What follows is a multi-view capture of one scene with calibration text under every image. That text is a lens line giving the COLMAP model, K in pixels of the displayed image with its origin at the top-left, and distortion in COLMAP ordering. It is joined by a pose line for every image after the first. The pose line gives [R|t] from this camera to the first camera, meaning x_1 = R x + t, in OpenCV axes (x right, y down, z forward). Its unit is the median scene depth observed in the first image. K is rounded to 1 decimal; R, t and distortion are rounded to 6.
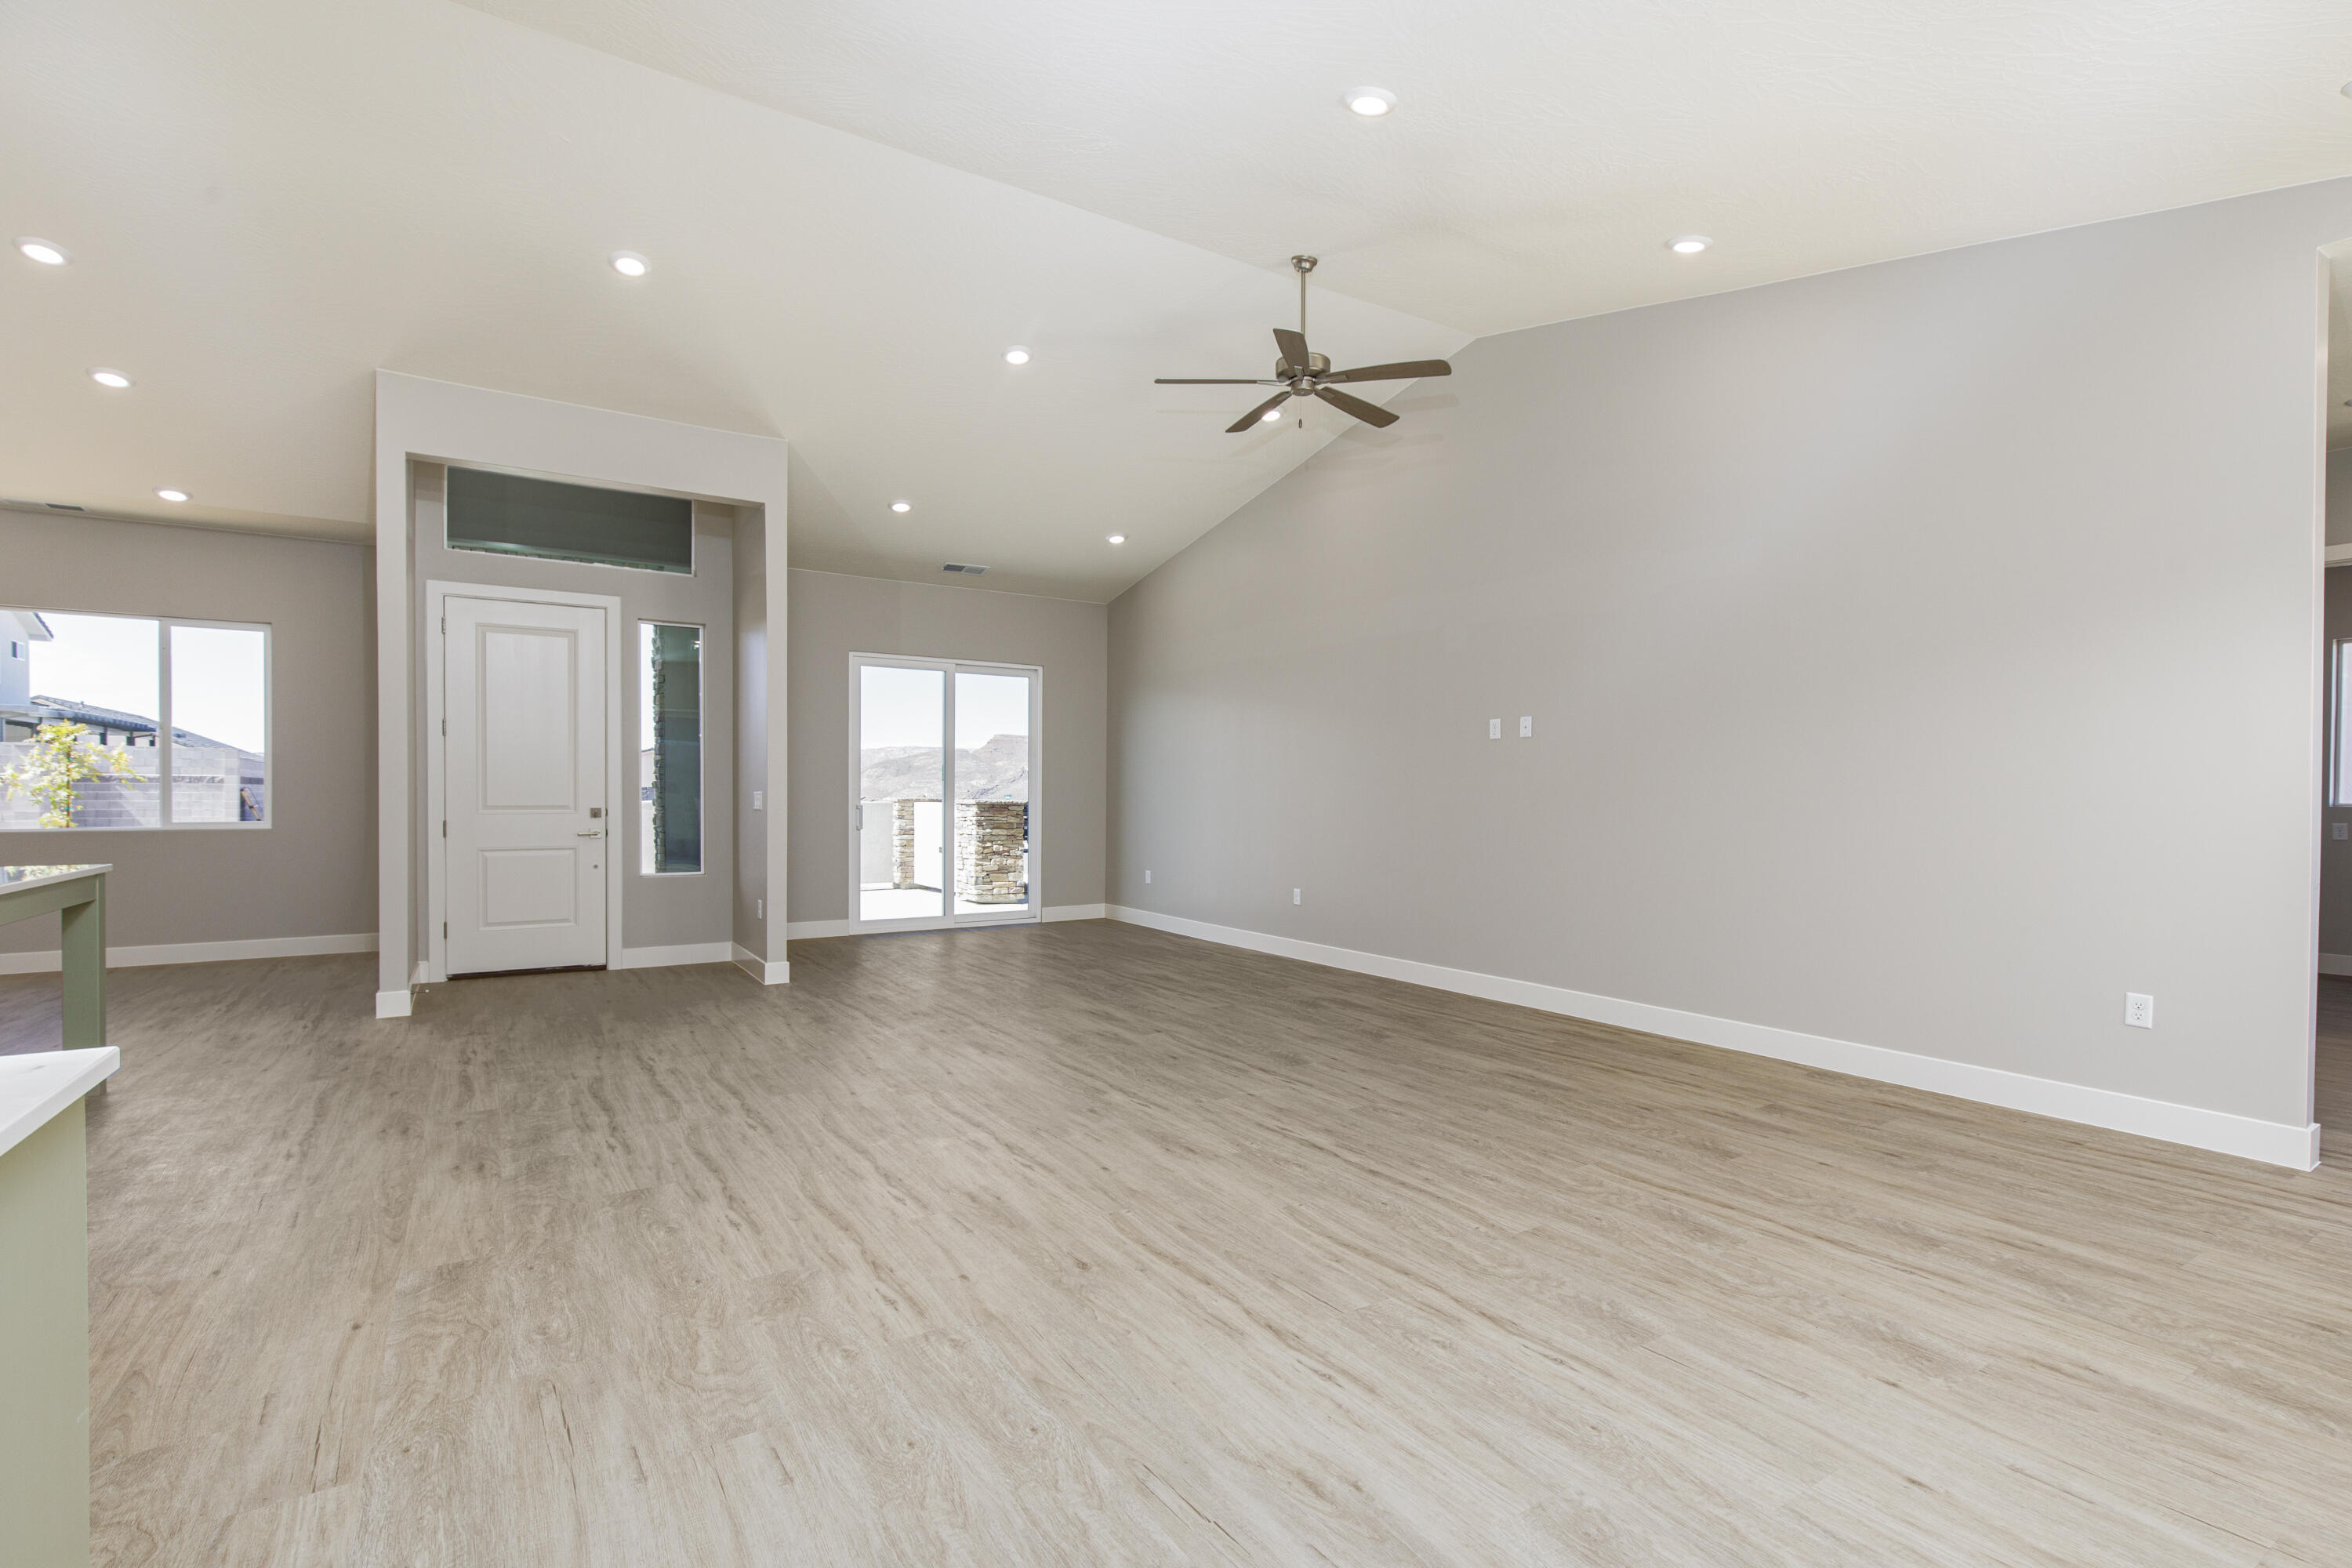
lens RADIAL K [[1072.1, 0, 1191.0], [0, 1072.1, 823.0], [0, 0, 1]] dist [0.001924, 0.003461]
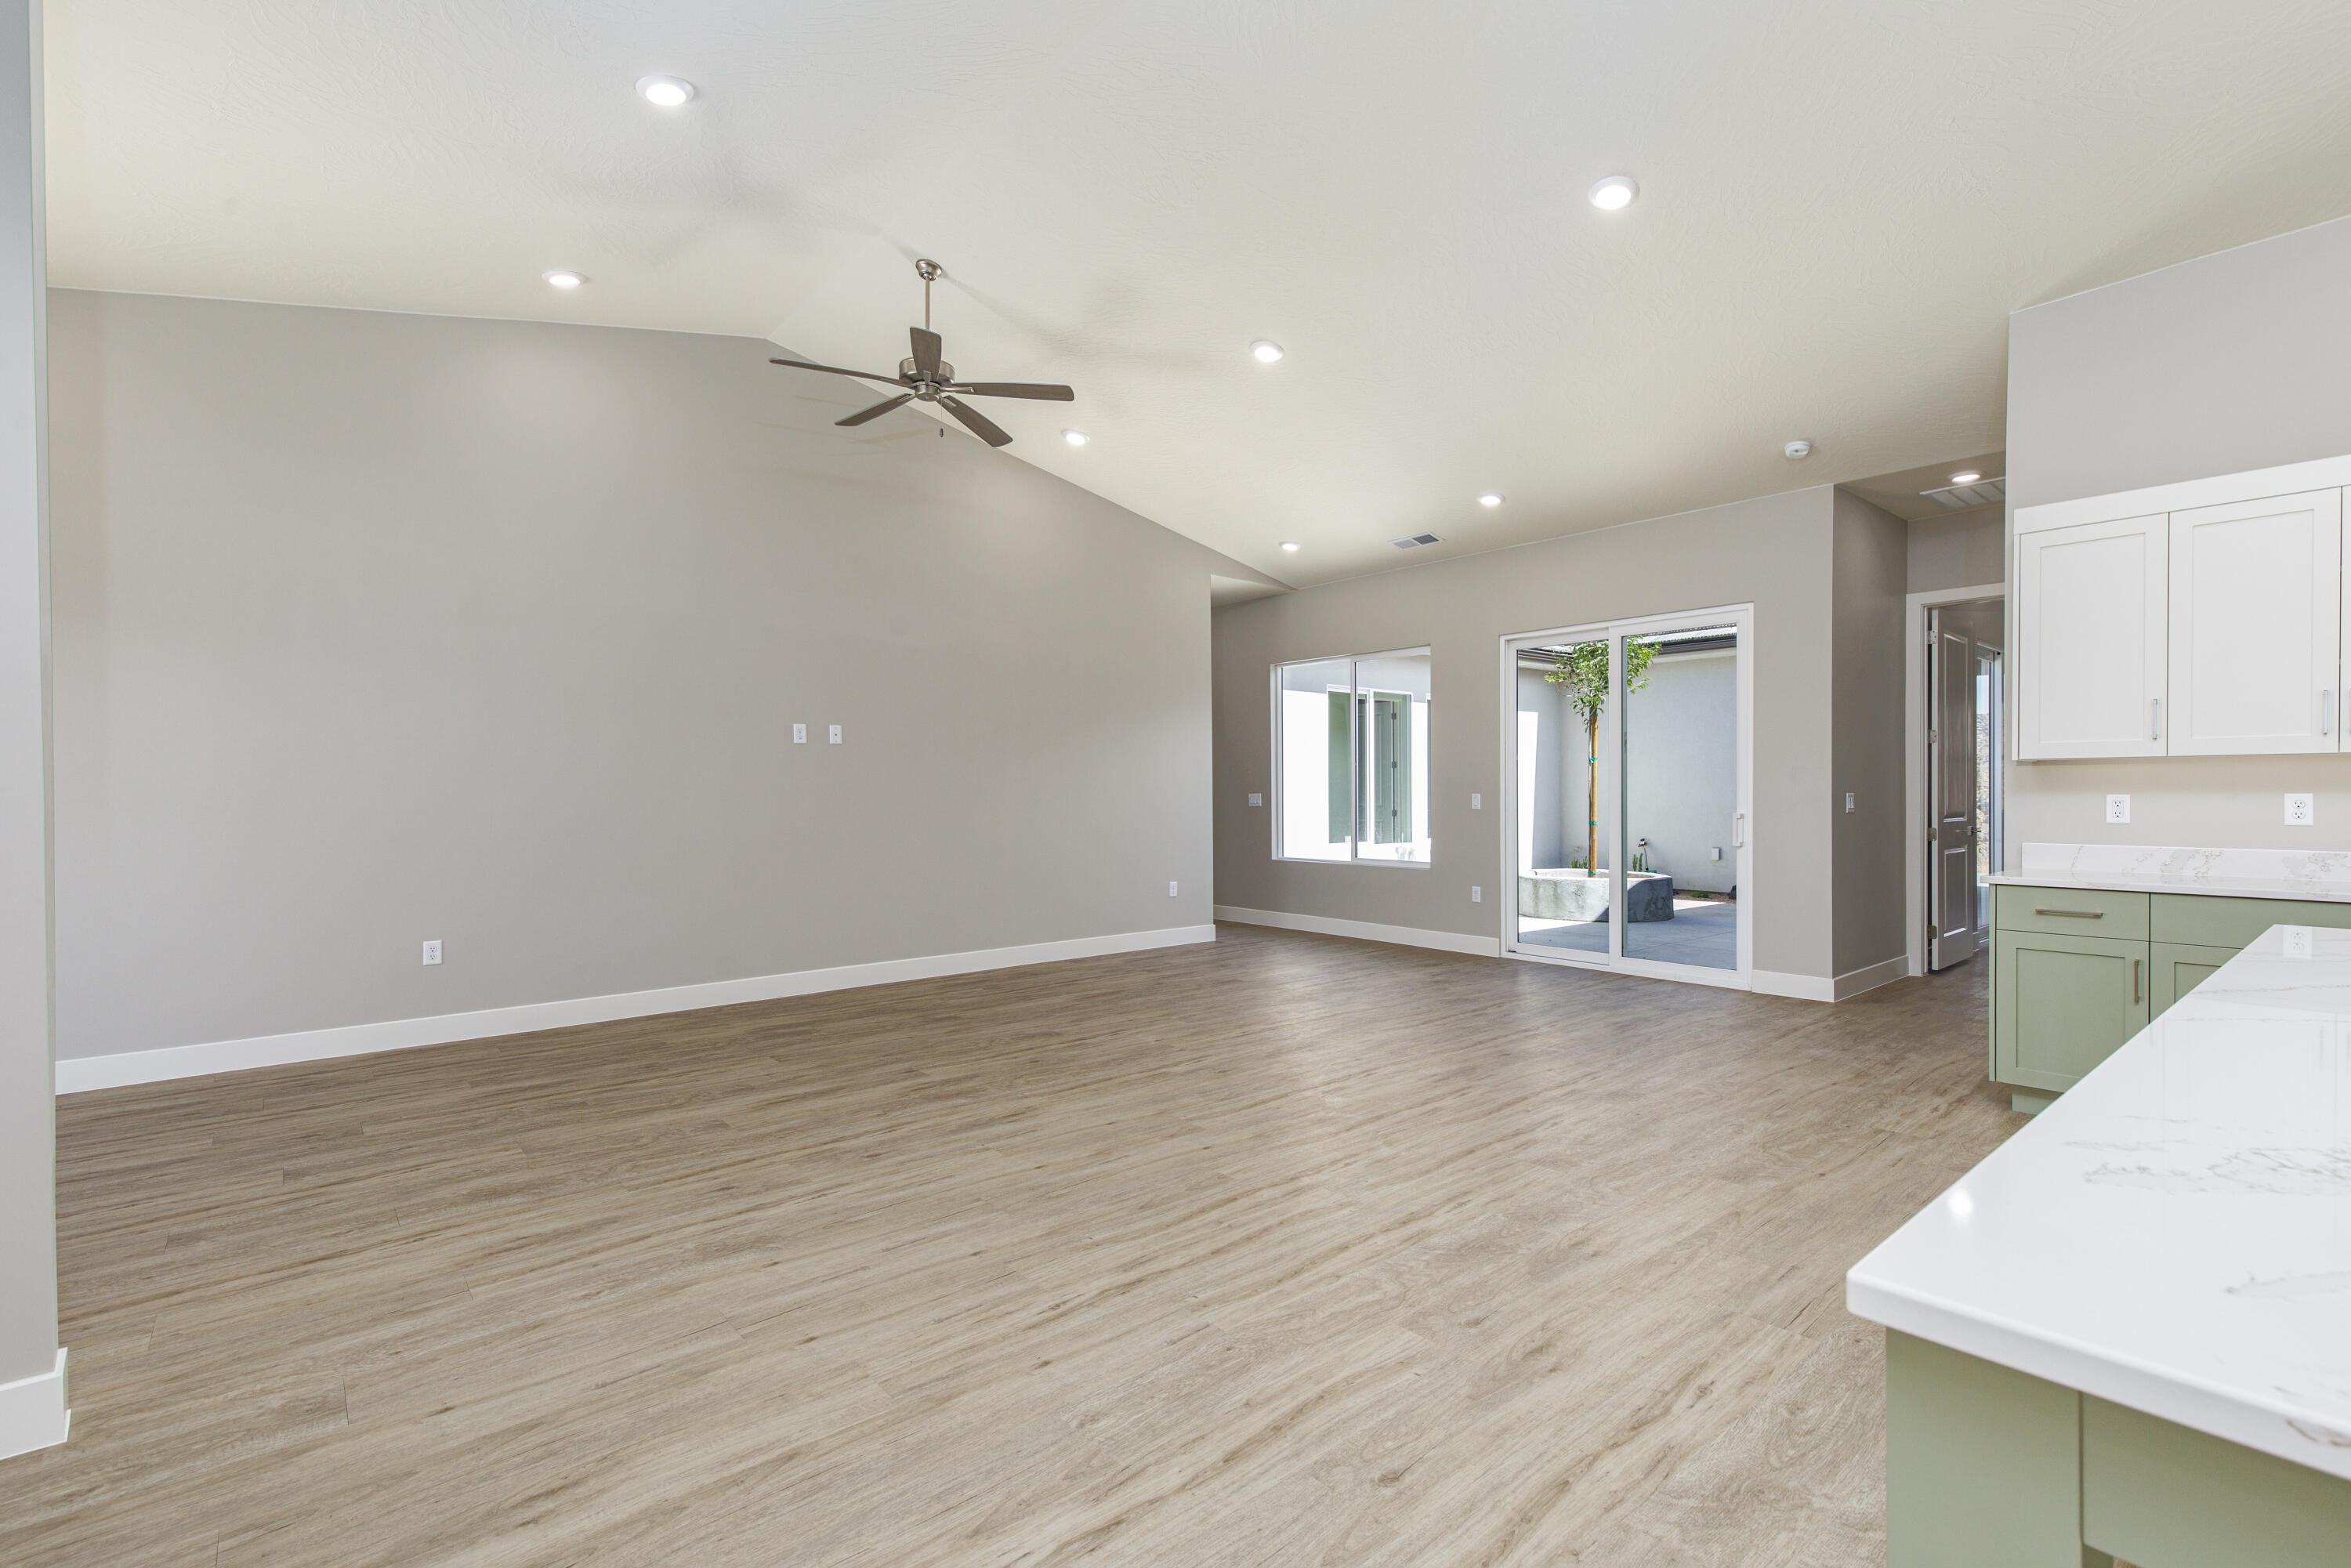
lens RADIAL K [[1071.6, 0, 1216.3], [0, 1071.6, 793.5], [0, 0, 1]] dist [0.001924, 0.003461]
pose [[-0.155106, -0.006244, 0.987878, -1.159571], [0.030477, 0.999474, 0.011103, -0.036938], [-0.987428, 0.031829, -0.154834, 1.125217]]
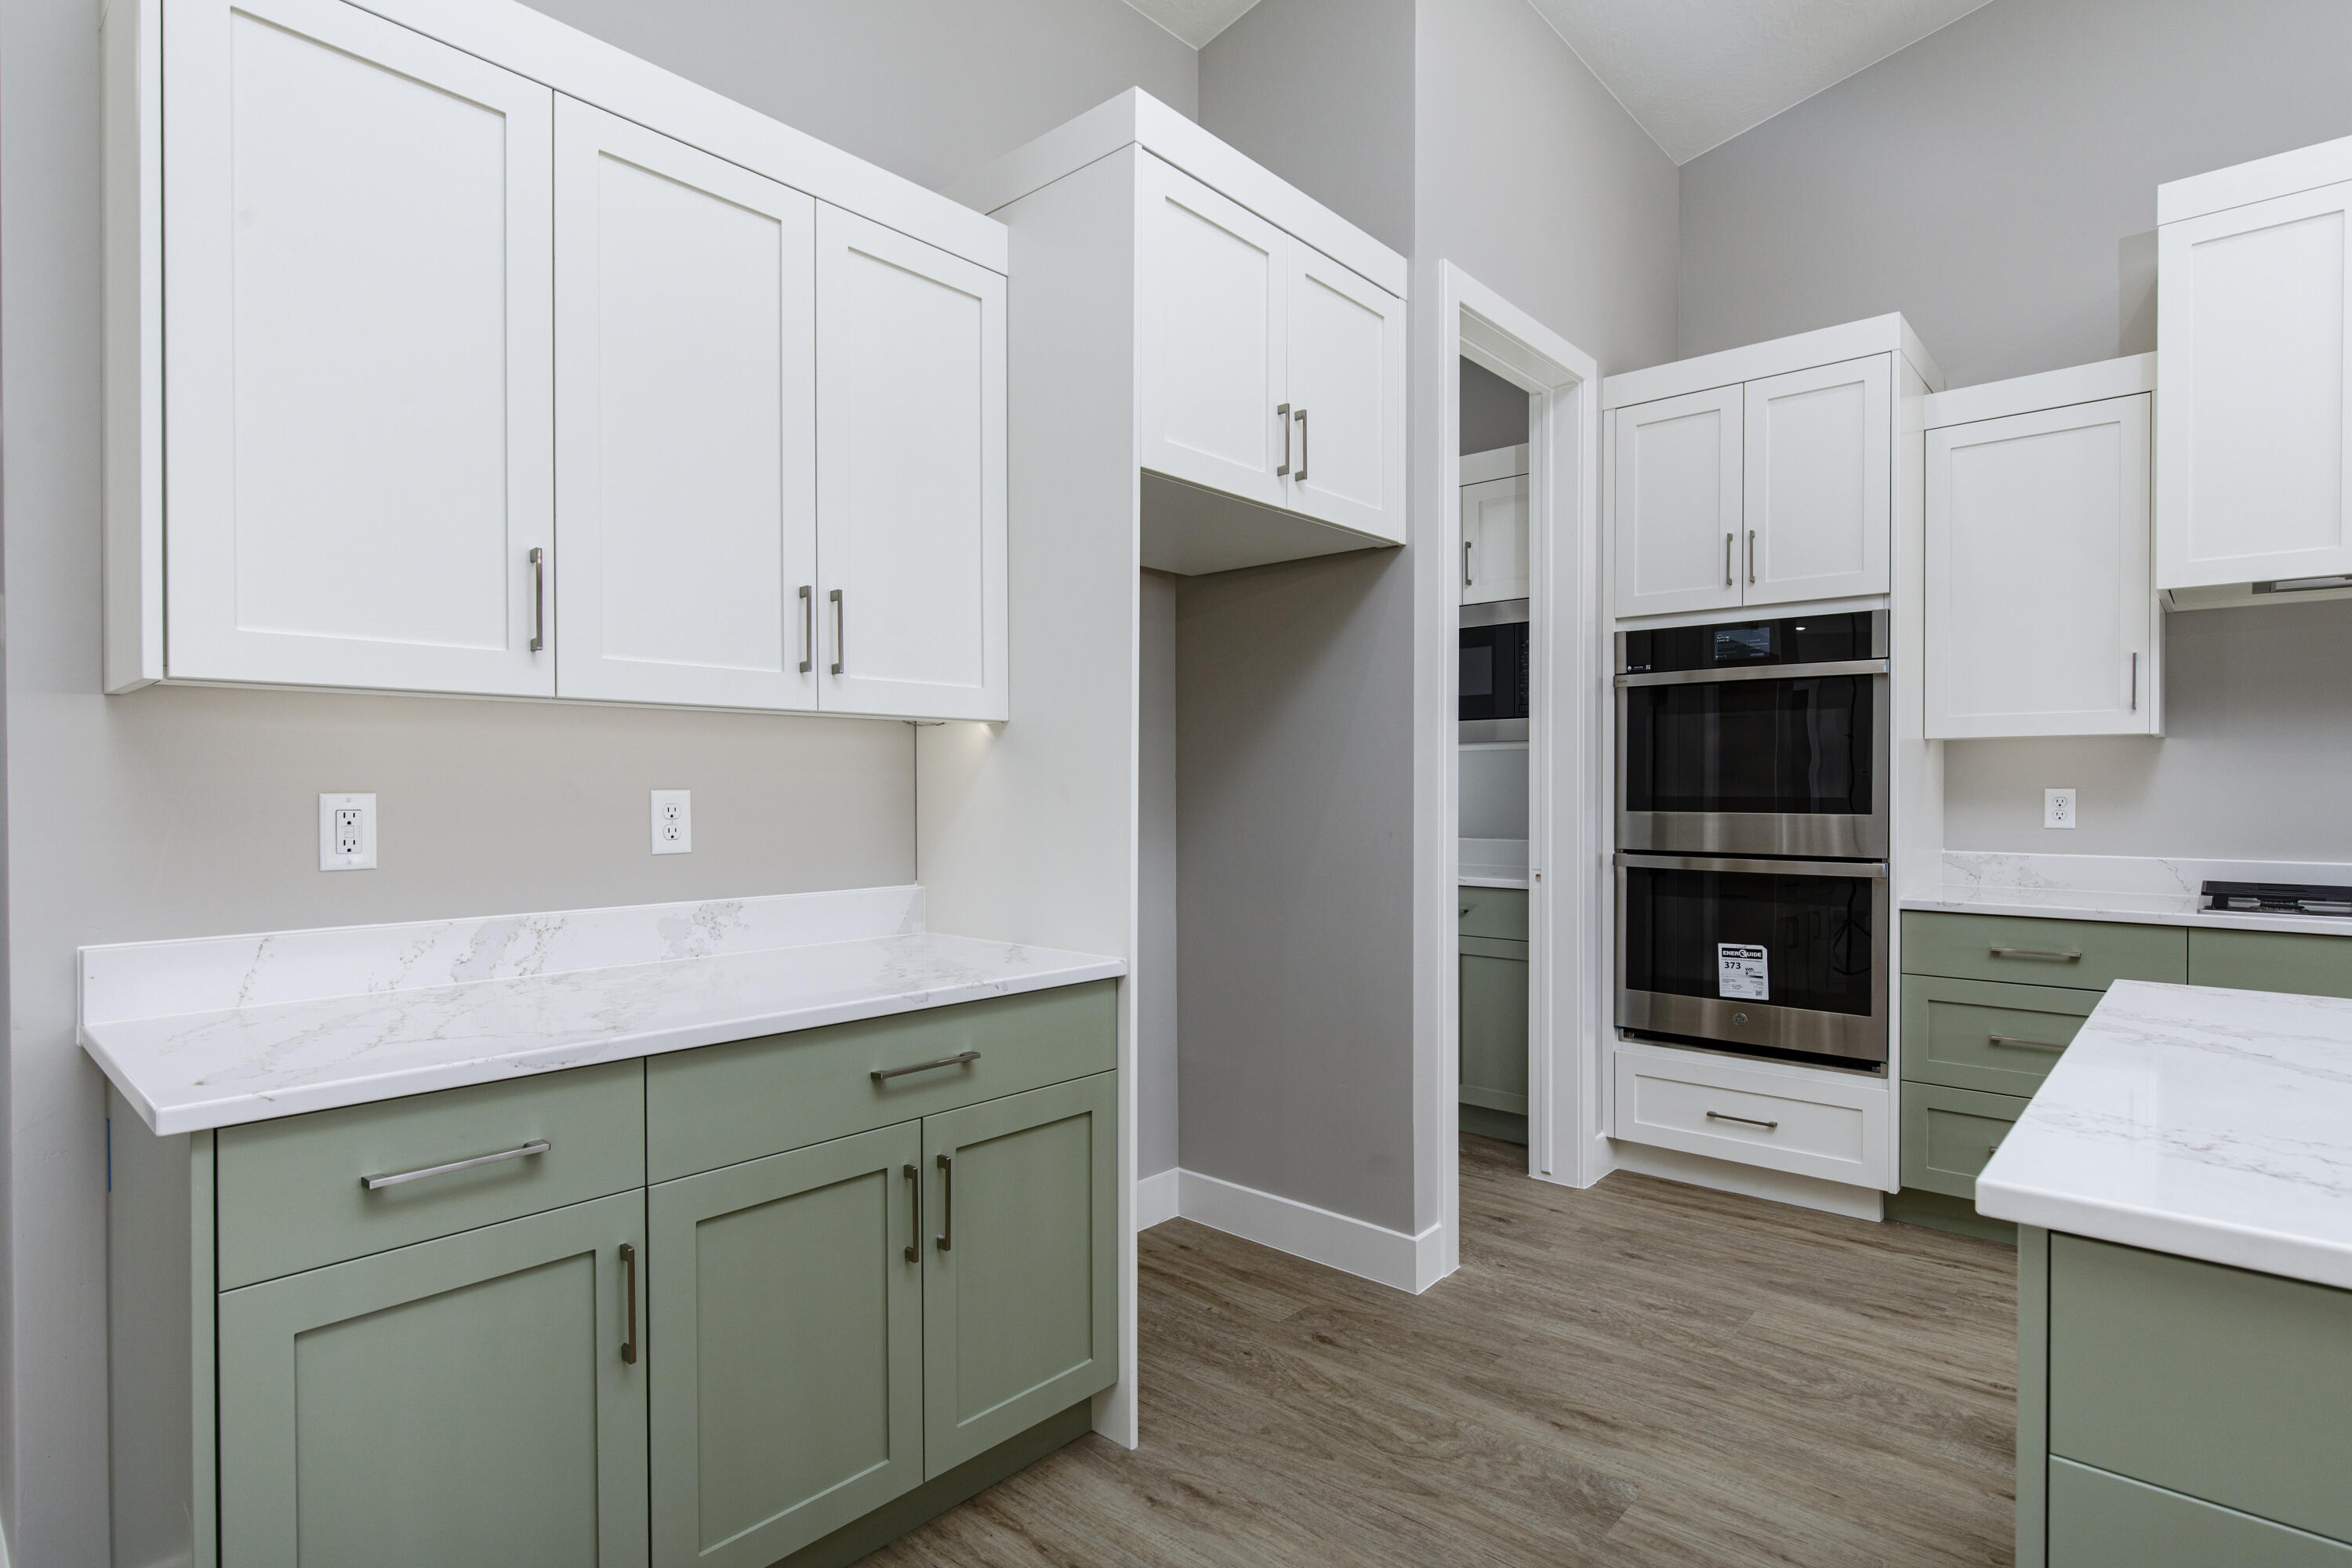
lens RADIAL K [[1181.4, 0, 1195.6], [0, 1181.4, 784.5], [0, 0, 1]] dist [-0.001412, -0.000305]
pose [[-0.962582, -0.008371, -0.270860, -0.470171], [-0.016329, 0.999498, 0.027141, -0.019653], [0.270497, 0.030548, -0.962236, 0.629938]]
